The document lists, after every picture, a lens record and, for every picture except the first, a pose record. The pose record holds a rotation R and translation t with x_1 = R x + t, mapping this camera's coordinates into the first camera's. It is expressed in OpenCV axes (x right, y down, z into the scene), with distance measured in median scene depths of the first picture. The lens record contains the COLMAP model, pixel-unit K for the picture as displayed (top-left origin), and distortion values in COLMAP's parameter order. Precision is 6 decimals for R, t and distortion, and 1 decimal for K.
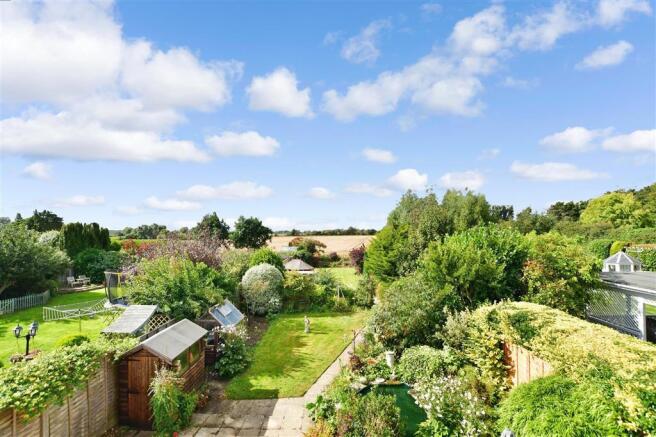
lens RADIAL K [[291.8, 0, 328.0], [0, 291.8, 218.5], [0, 0, 1]] dist [-0.016798, 0.000951]
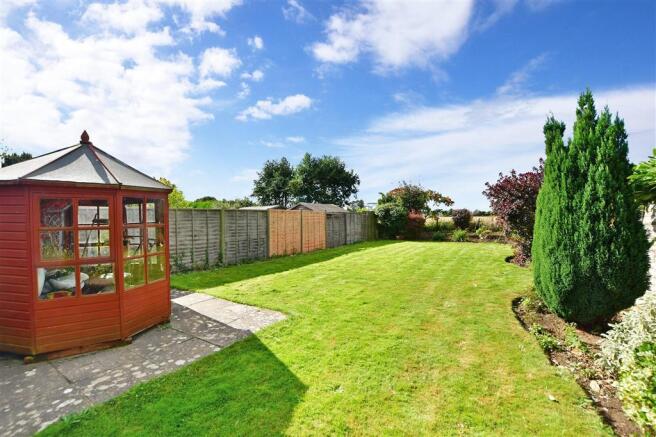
lens RADIAL K [[291.8, 0, 328.0], [0, 291.8, 218.5], [0, 0, 1]] dist [-0.016798, 0.000951]
pose [[0.863088, 0.009118, -0.504971, 0.061384], [0.023987, 0.997969, 0.059018, 0.090412], [0.504484, -0.063050, 0.861116, 0.474401]]
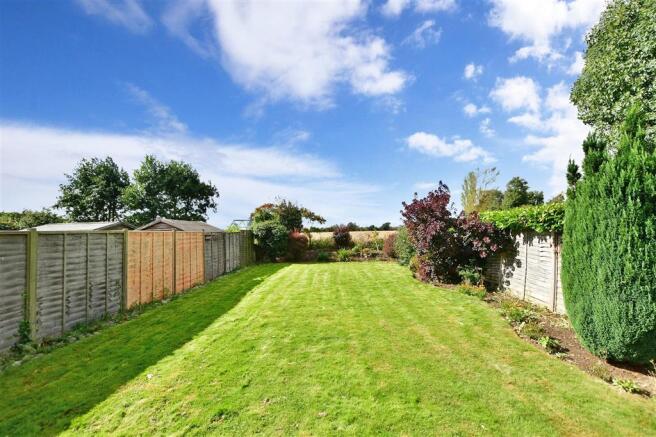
lens RADIAL K [[291.8, 0, 328.0], [0, 291.8, 218.5], [0, 0, 1]] dist [-0.016798, 0.000951]
pose [[0.999992, -0.002792, 0.002842, -0.001752], [0.002762, 0.999941, 0.010534, 0.088616], [-0.002872, -0.010526, 0.999940, 0.511951]]
